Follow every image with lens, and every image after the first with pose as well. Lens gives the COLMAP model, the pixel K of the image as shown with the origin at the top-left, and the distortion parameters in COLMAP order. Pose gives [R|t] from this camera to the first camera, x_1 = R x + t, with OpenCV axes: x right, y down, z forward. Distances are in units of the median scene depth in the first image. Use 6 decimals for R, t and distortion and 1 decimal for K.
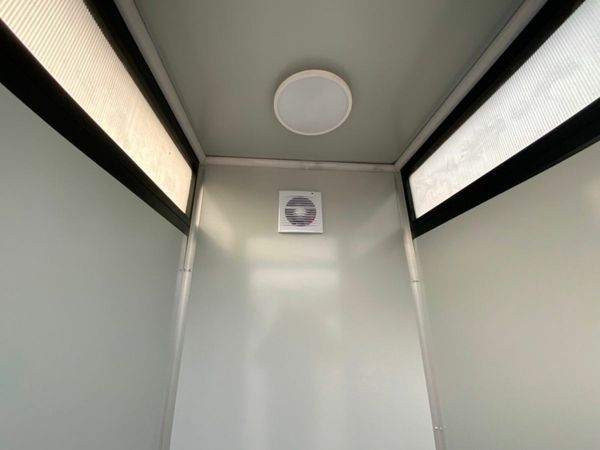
lens RADIAL K [[252.4, 0, 298.2], [0, 252.4, 227.3], [0, 0, 1]] dist [0.018969, -0.000539]
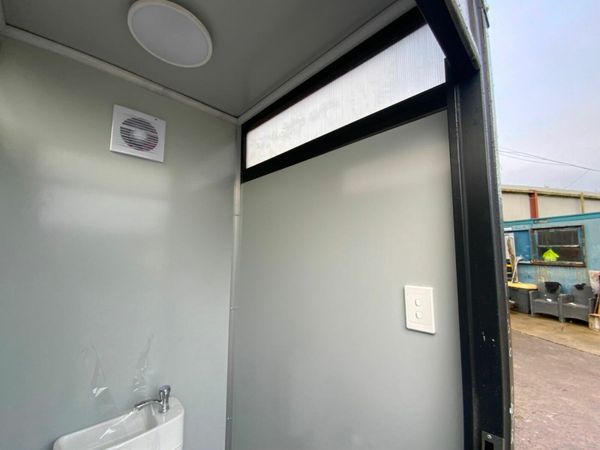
lens RADIAL K [[252.4, 0, 298.2], [0, 252.4, 227.3], [0, 0, 1]] dist [0.018969, -0.000539]
pose [[0.784530, 0.078113, 0.615151, -0.089639], [-0.213647, 0.965343, 0.149893, 0.004808], [-0.582124, -0.249020, 0.774029, -0.214301]]
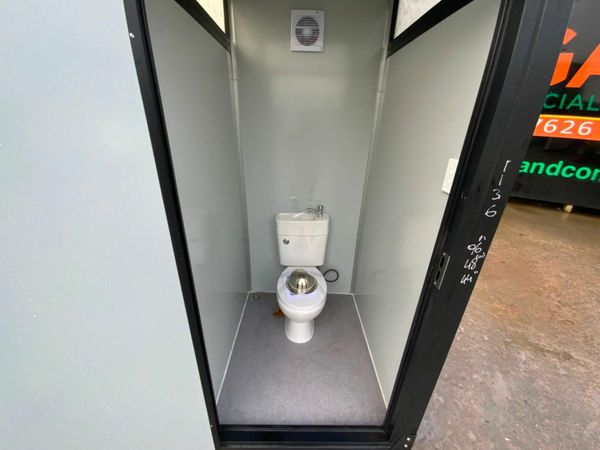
lens RADIAL K [[252.4, 0, 298.2], [0, 252.4, 227.3], [0, 0, 1]] dist [0.018969, -0.000539]
pose [[0.994266, 0.073695, -0.077493, 0.144363], [-0.004027, 0.749925, 0.661510, -0.180088], [0.106864, -0.657405, 0.745922, -0.710573]]
